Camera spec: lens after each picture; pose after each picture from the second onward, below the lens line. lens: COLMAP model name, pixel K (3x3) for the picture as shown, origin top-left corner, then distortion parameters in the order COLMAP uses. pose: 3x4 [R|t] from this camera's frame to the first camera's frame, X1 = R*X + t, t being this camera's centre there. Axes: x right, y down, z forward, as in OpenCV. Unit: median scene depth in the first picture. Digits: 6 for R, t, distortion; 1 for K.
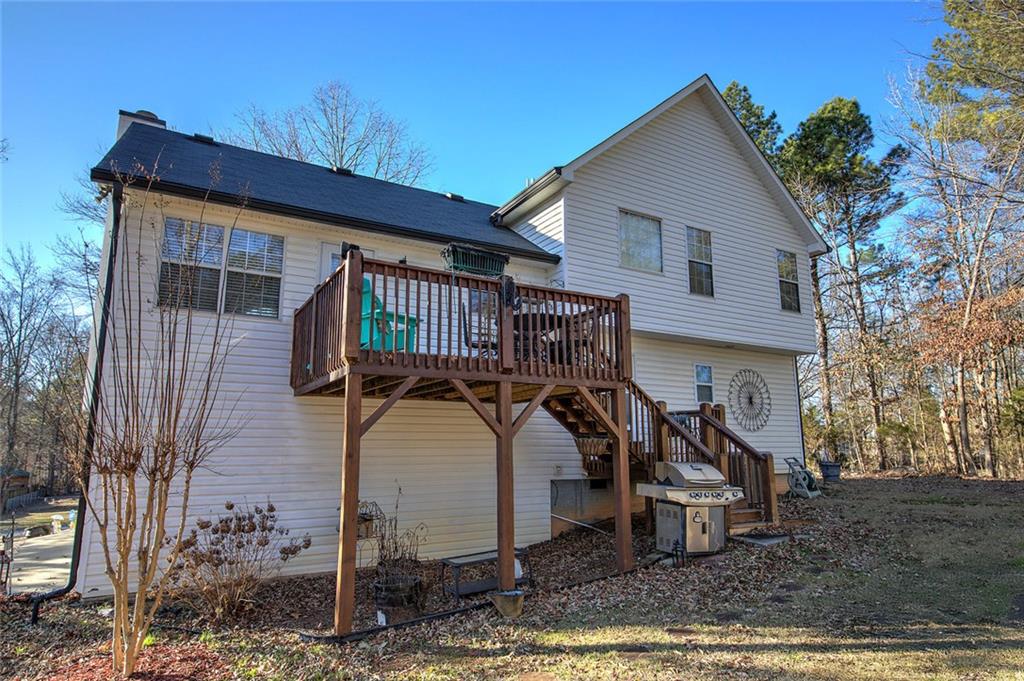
lens RADIAL K [[579.2, 0, 512.0], [0, 579.2, 340.5], [0, 0, 1]] dist [0.022198, -0.020911]
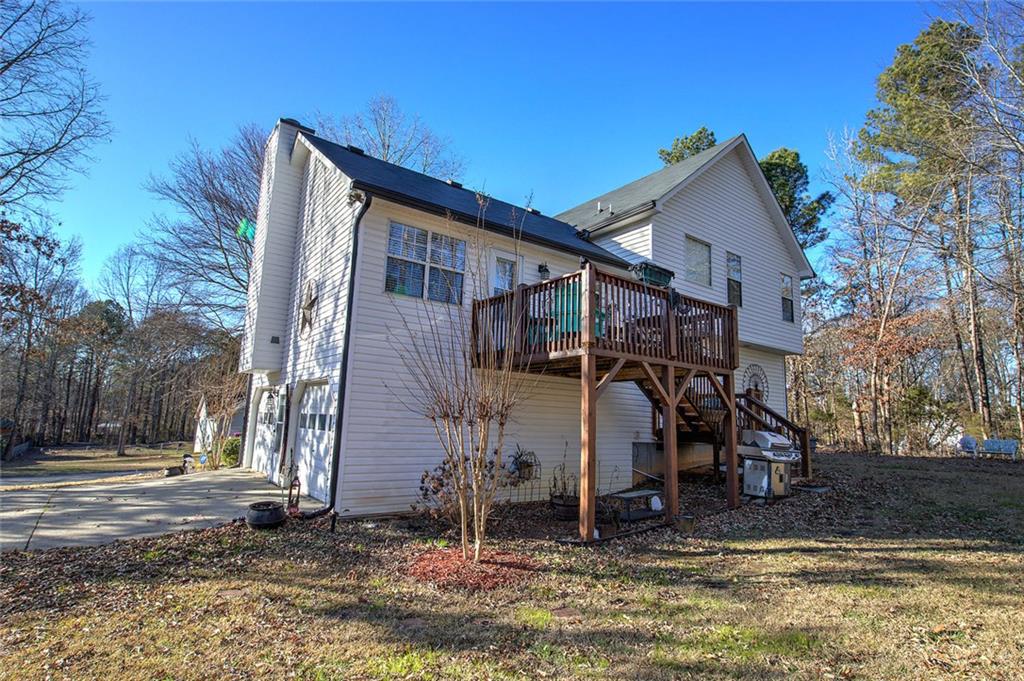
lens RADIAL K [[506.5, 0, 512.0], [0, 506.5, 340.5], [0, 0, 1]] dist [0.001955, 0.000875]
pose [[0.993443, 0.056094, 0.099625, -0.299800], [-0.058618, 0.998025, 0.022586, 0.004110], [-0.098161, -0.028278, 0.994769, -0.084948]]
